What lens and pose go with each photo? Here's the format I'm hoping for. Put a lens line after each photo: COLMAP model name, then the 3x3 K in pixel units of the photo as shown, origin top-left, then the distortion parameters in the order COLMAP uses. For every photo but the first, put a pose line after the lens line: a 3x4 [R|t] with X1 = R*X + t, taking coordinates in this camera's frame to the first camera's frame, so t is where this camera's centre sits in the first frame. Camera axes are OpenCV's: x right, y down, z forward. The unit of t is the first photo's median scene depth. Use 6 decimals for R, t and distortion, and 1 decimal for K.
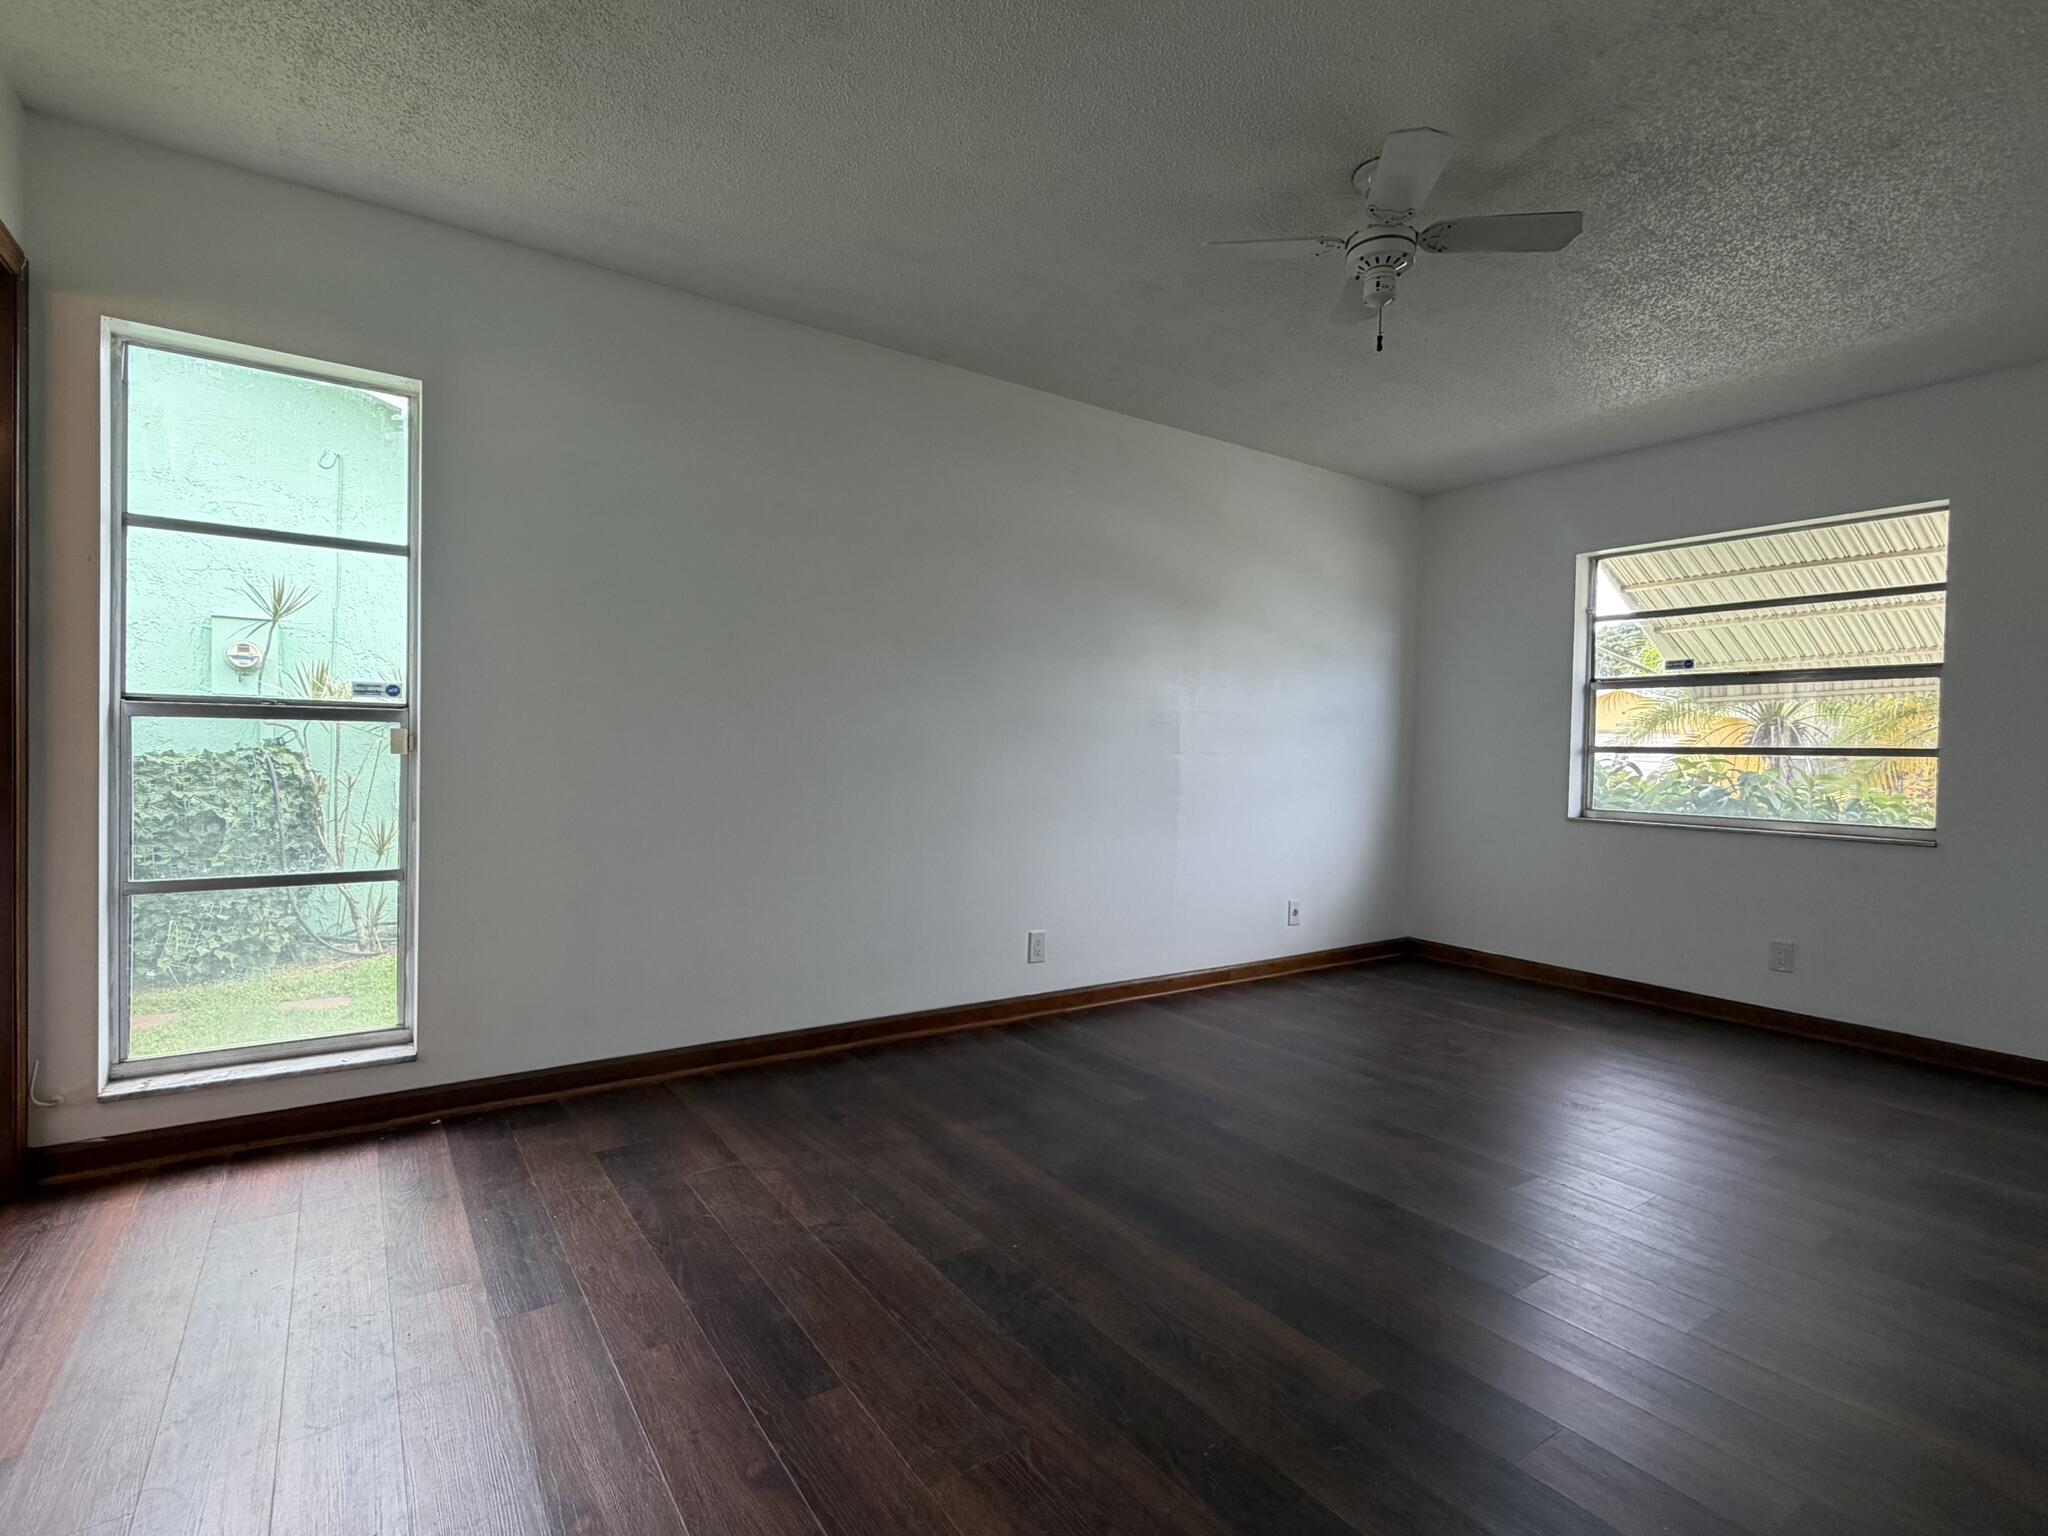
lens RADIAL K [[977.5, 0, 1024.0], [0, 977.5, 768.0], [0, 0, 1]] dist [0.000853, -0.000319]
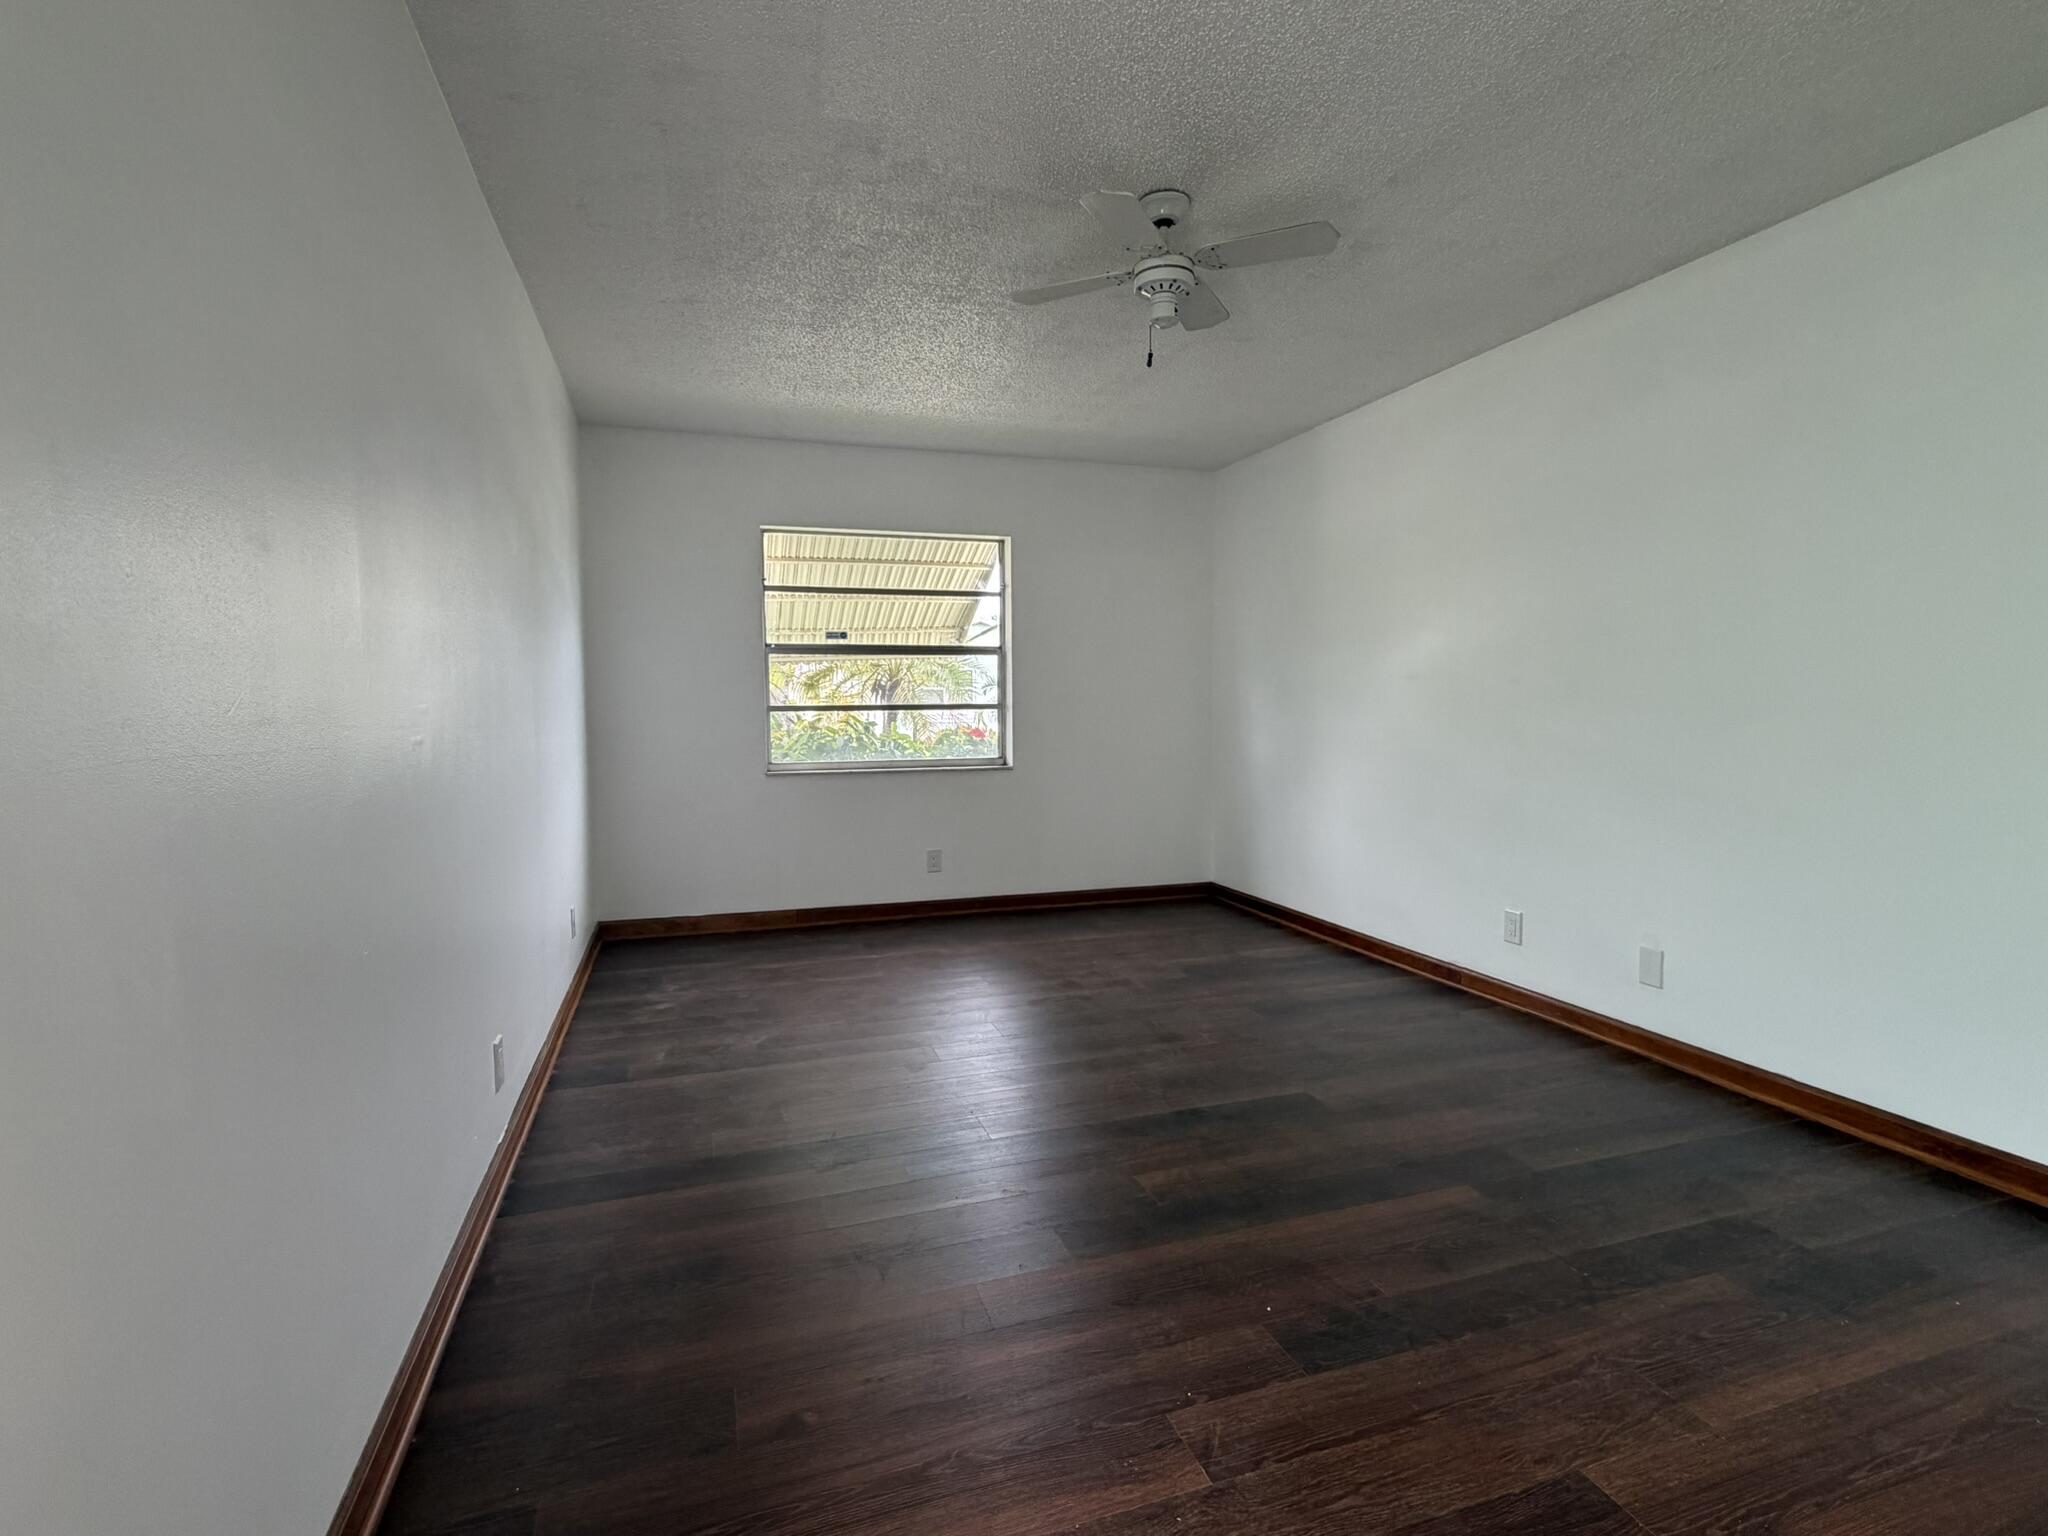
lens RADIAL K [[977.5, 0, 1024.0], [0, 977.5, 768.0], [0, 0, 1]] dist [0.000853, -0.000319]
pose [[0.294767, -0.093503, 0.950984, -0.458210], [0.032168, 0.995608, 0.087920, -0.048469], [-0.955028, 0.004675, 0.296480, 0.489445]]
